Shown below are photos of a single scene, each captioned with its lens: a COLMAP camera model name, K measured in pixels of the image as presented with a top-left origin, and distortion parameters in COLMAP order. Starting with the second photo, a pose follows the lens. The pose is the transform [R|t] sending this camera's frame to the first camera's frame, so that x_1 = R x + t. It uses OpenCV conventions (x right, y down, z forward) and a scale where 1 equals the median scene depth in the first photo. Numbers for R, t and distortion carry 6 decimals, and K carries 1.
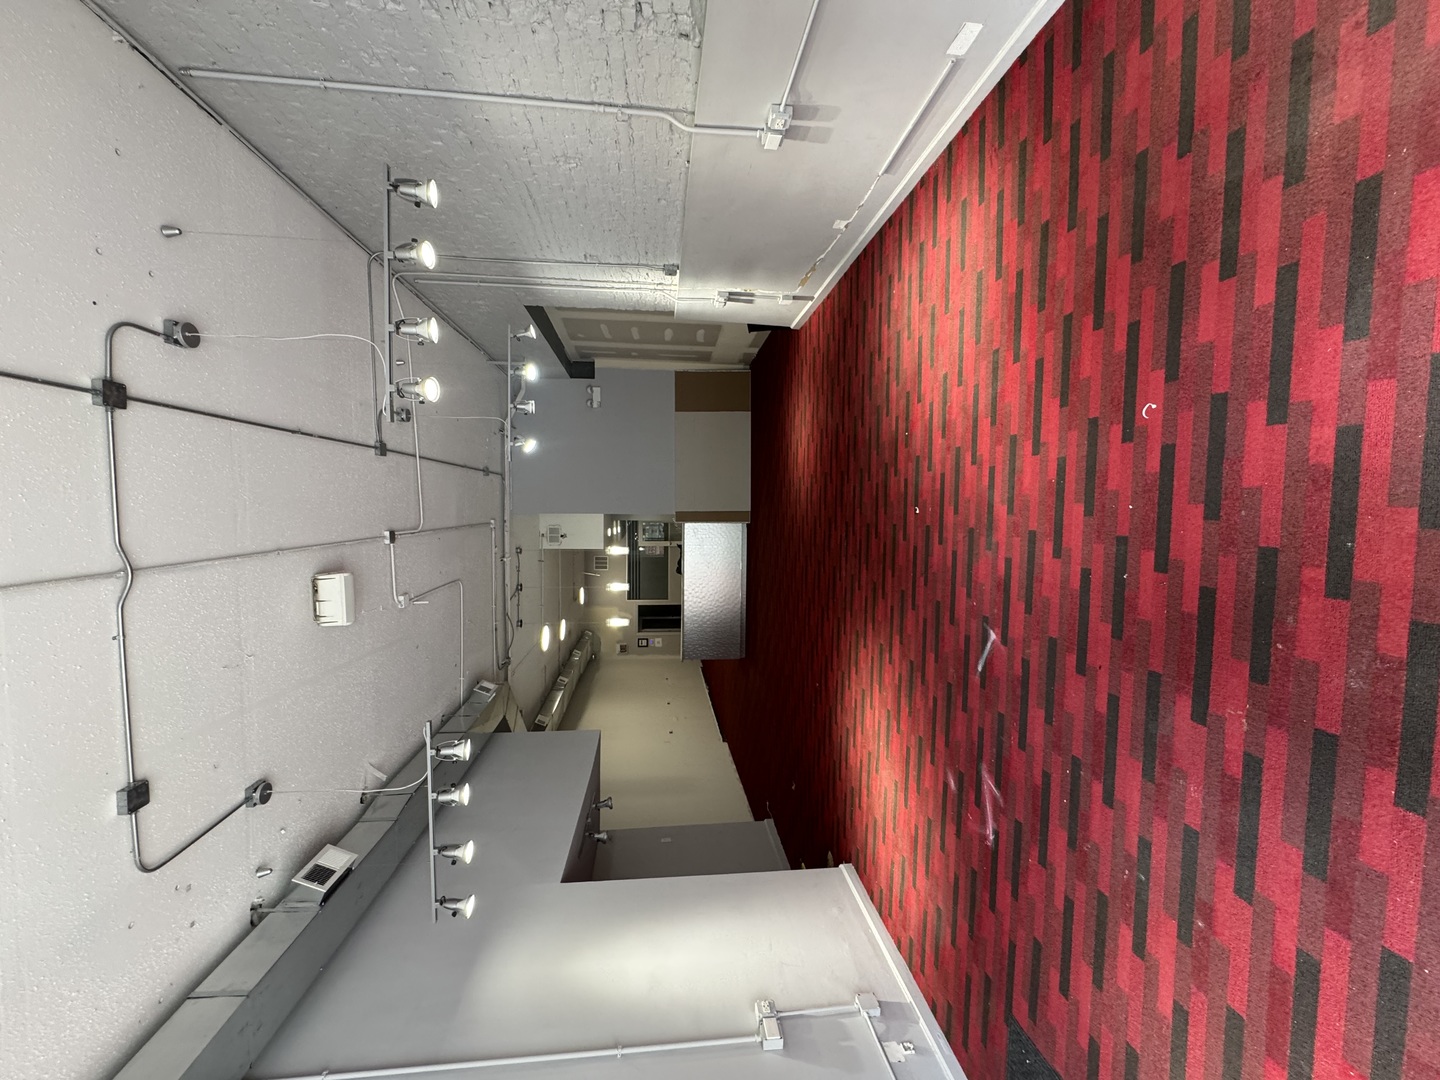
lens RADIAL K [[573.6, 0, 719.5], [0, 573.6, 540.7], [0, 0, 1]] dist [-0.003866, 0.000319]
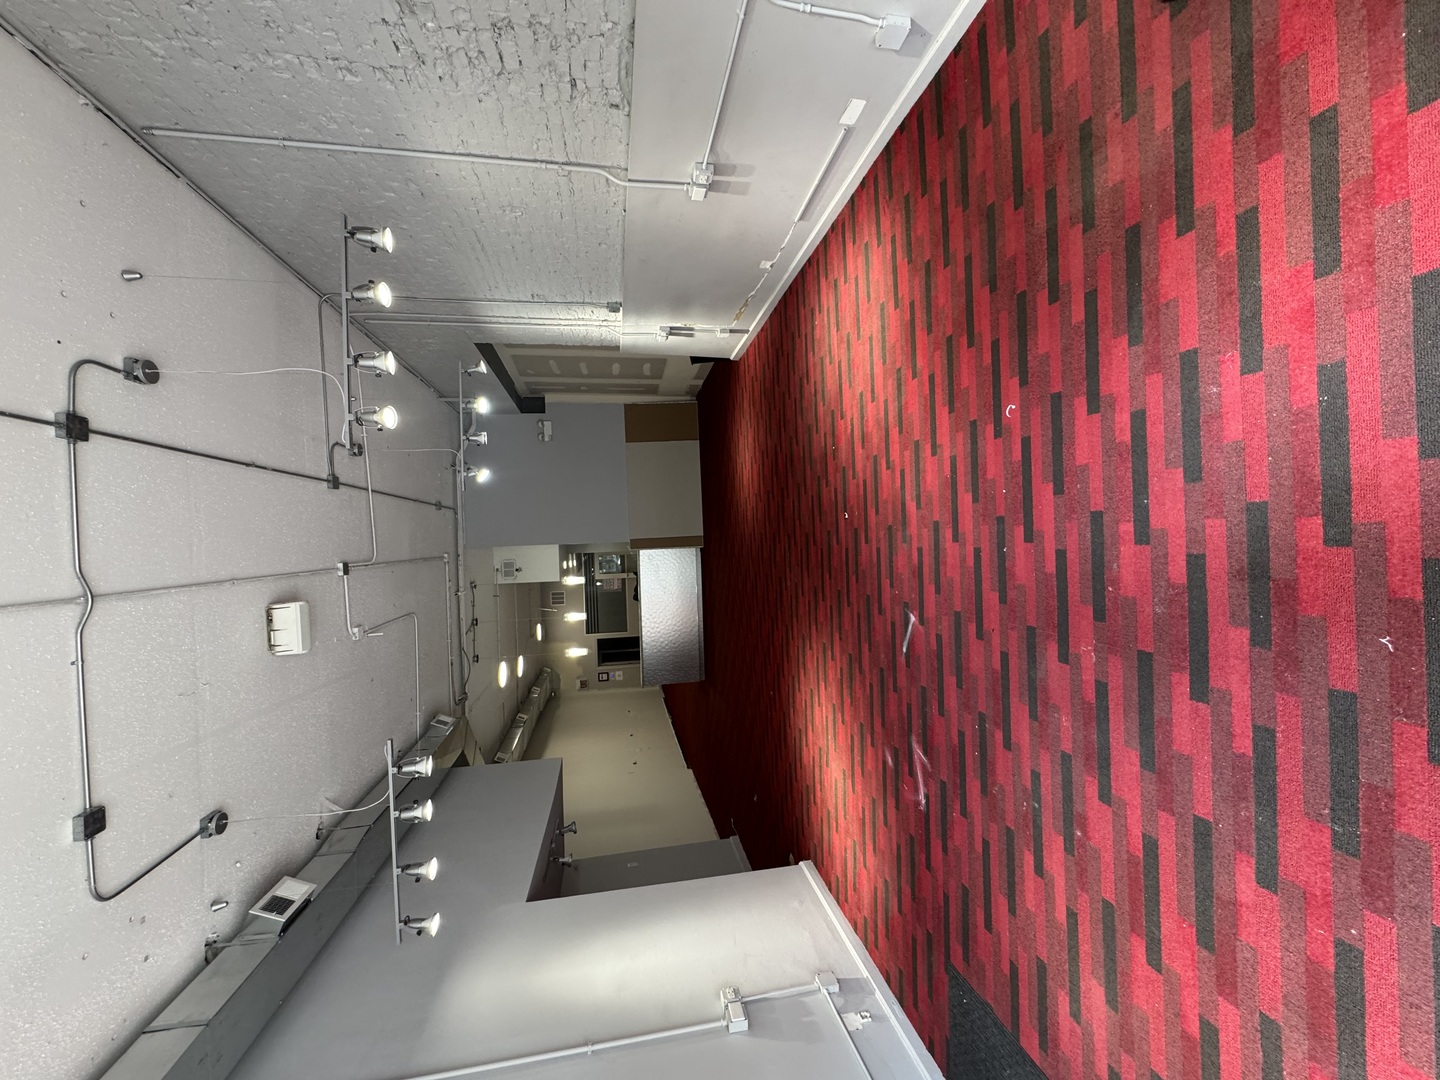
lens RADIAL K [[573.6, 0, 719.5], [0, 573.6, 540.7], [0, 0, 1]] dist [-0.003866, 0.000319]
pose [[0.996296, -0.043594, 0.074121, 0.020877], [0.047777, 0.997308, -0.055628, 0.052963], [-0.071497, 0.058963, 0.995697, -0.091908]]
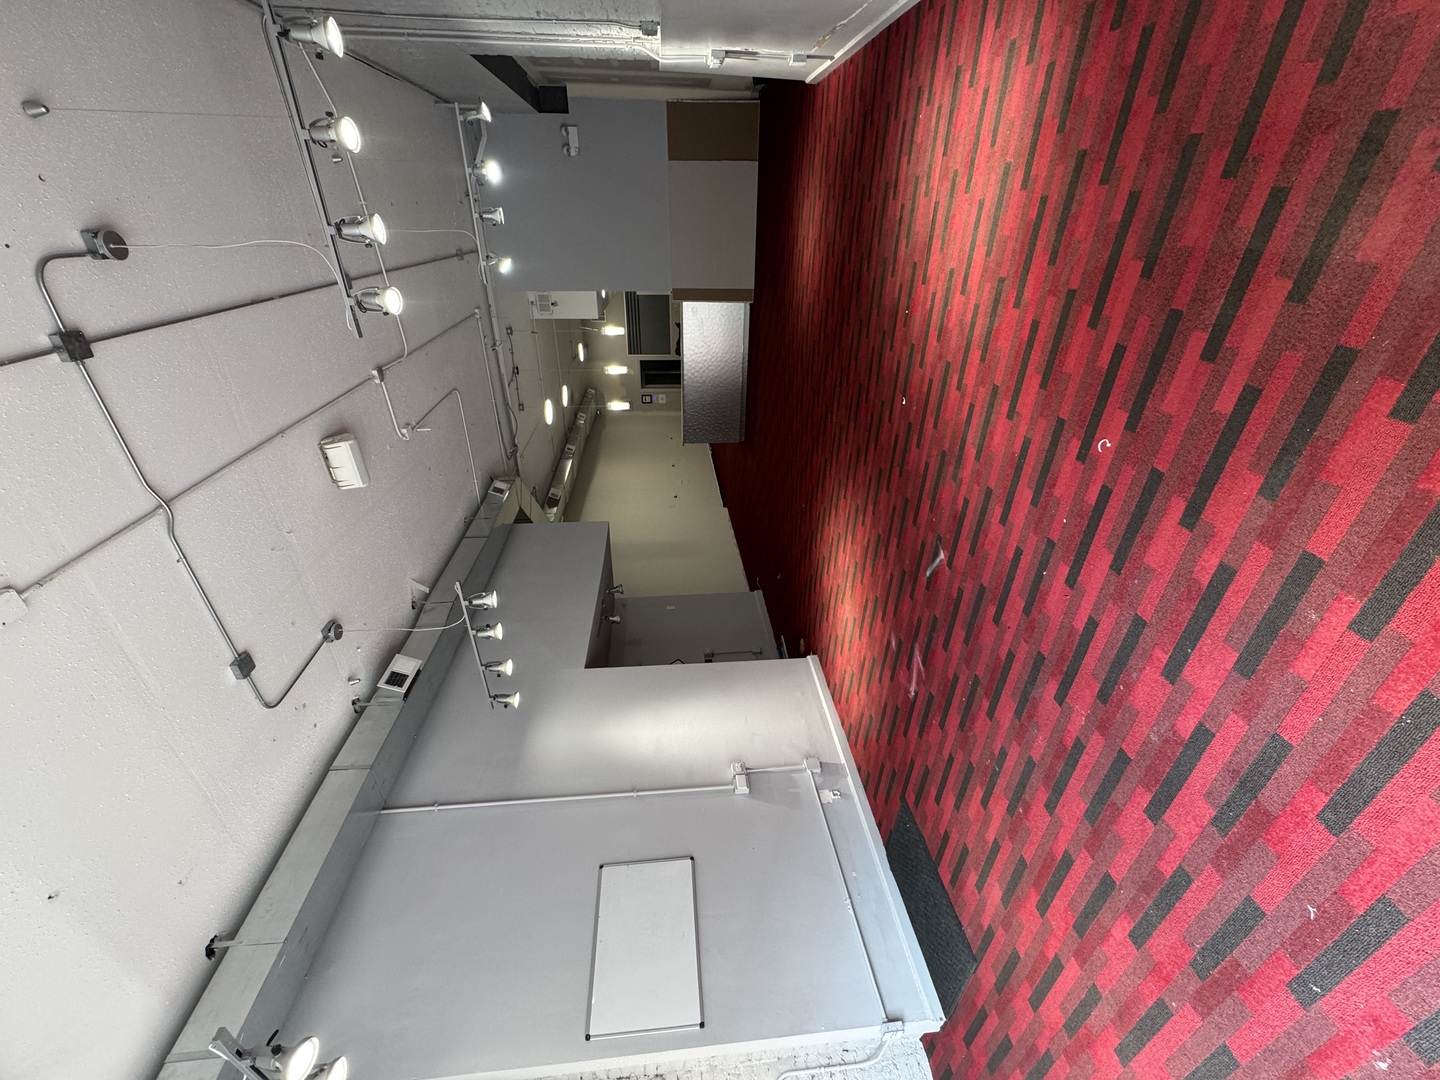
lens RADIAL K [[573.6, 0, 719.5], [0, 573.6, 540.7], [0, 0, 1]] dist [-0.003866, 0.000319]
pose [[0.999856, 0.013413, -0.010373, 0.044644], [-0.007342, 0.893918, 0.448170, -0.328318], [0.015284, -0.448029, 0.893888, -0.004311]]
